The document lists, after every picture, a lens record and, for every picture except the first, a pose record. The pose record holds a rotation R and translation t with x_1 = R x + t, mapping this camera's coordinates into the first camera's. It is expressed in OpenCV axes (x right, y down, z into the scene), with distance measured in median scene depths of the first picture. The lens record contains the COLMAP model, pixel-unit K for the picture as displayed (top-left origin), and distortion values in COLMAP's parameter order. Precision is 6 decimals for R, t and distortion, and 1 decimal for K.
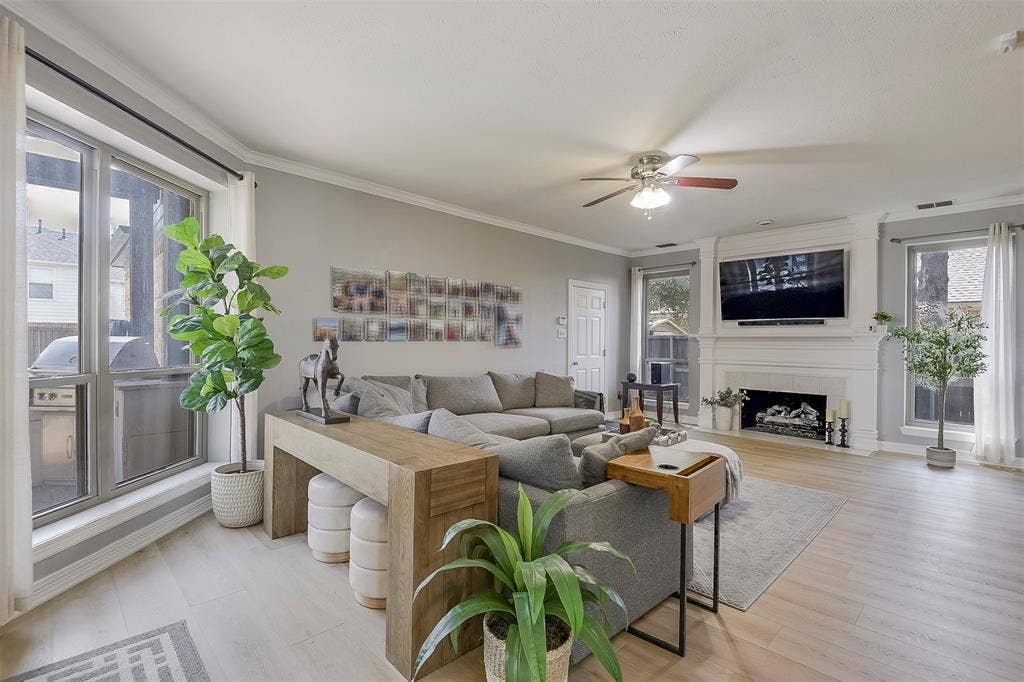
lens RADIAL K [[467.2, 0, 475.8], [0, 467.2, 341.8], [0, 0, 1]] dist [0.023929, 0.000105]
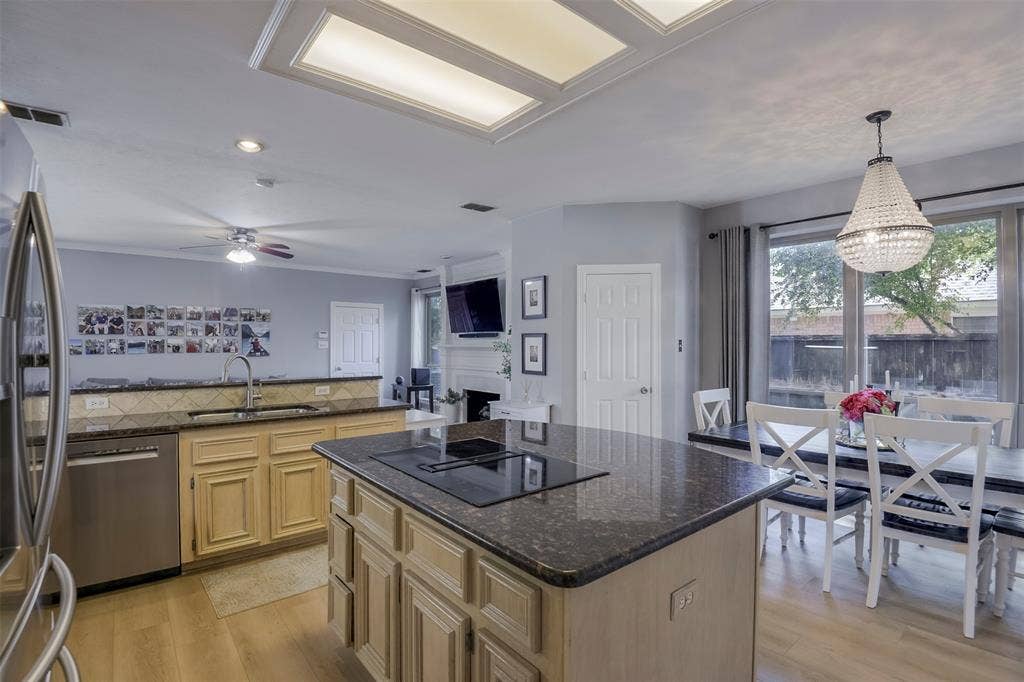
lens RADIAL K [[493.1, 0, 513.6], [0, 493.1, 349.0], [0, 0, 1]] dist [-0.051608, -0.002504]
pose [[0.996877, -0.008169, -0.078544, 1.015115], [0.008611, 0.999949, 0.005294, -0.012747], [0.078496, -0.005953, 0.996897, -0.334056]]
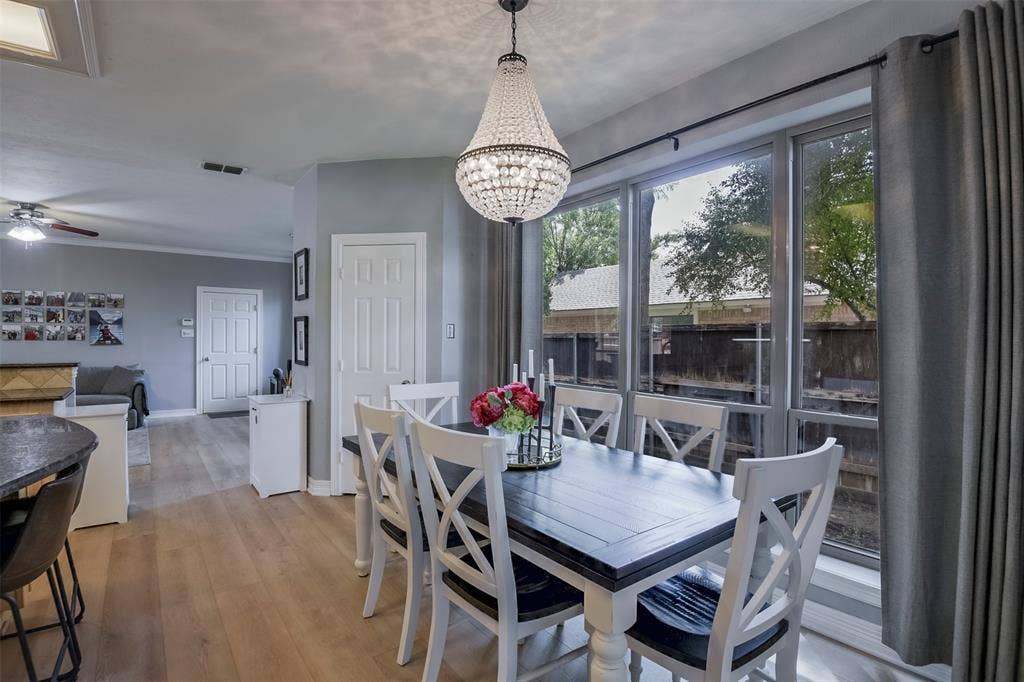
lens RADIAL K [[493.1, 0, 547.1], [0, 493.1, 344.8], [0, 0, 1]] dist [-0.051608, -0.002504]
pose [[0.996040, -0.002083, -0.088881, 1.500526], [0.002623, 0.999979, 0.005969, 0.006765], [0.088867, -0.006179, 0.996024, -0.129054]]
